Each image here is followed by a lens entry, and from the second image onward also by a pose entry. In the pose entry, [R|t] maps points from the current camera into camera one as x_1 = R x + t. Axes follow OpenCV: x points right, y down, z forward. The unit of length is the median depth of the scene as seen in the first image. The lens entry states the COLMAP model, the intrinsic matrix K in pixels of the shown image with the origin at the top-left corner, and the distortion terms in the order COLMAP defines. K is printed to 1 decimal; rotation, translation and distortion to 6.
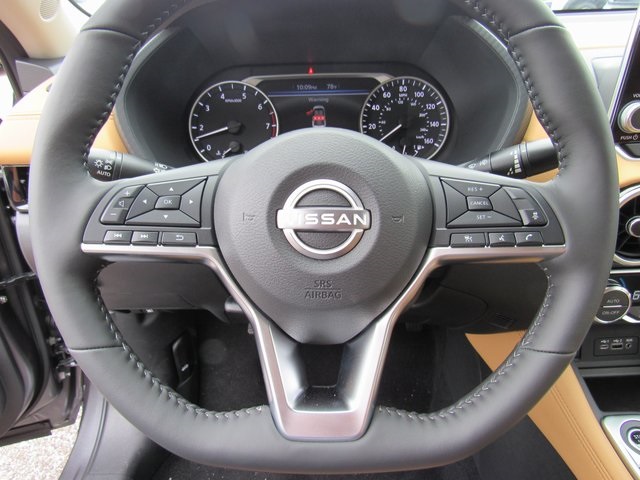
lens RADIAL K [[461.6, 0, 326.3], [0, 461.6, 242.2], [0, 0, 1]] dist [-0.012854, 0.002940]
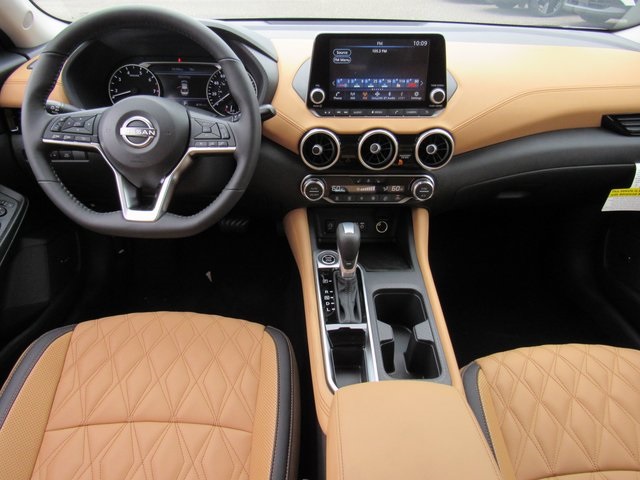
lens RADIAL K [[461.6, 0, 323.0], [0, 461.6, 244.3], [0, 0, 1]] dist [-0.012854, 0.002940]
pose [[0.998884, 0.034489, 0.032278, 0.856513], [-0.037049, 0.995911, 0.082390, 0.287638], [-0.029304, -0.083494, 0.996077, -1.457431]]
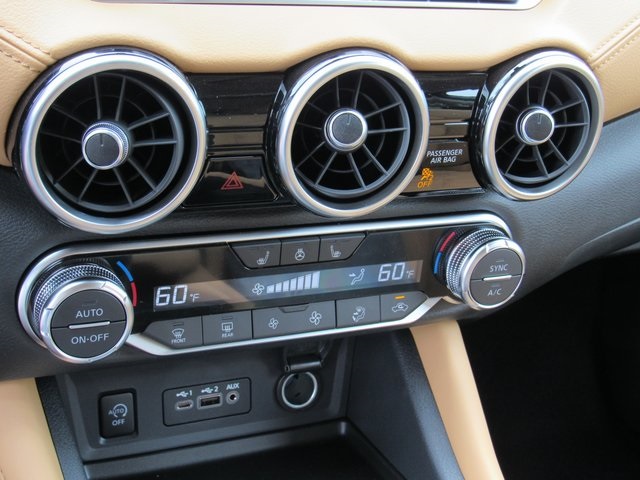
lens RADIAL K [[939.0, 0, 319.8], [0, 939.0, 240.9], [0, 0, 1]] dist [-0.103095, 0.000000]
pose [[0.913818, -0.041752, 0.403972, 0.655281], [0.025972, 0.998673, 0.044467, 0.031415], [-0.405293, -0.030143, 0.913690, 0.106450]]
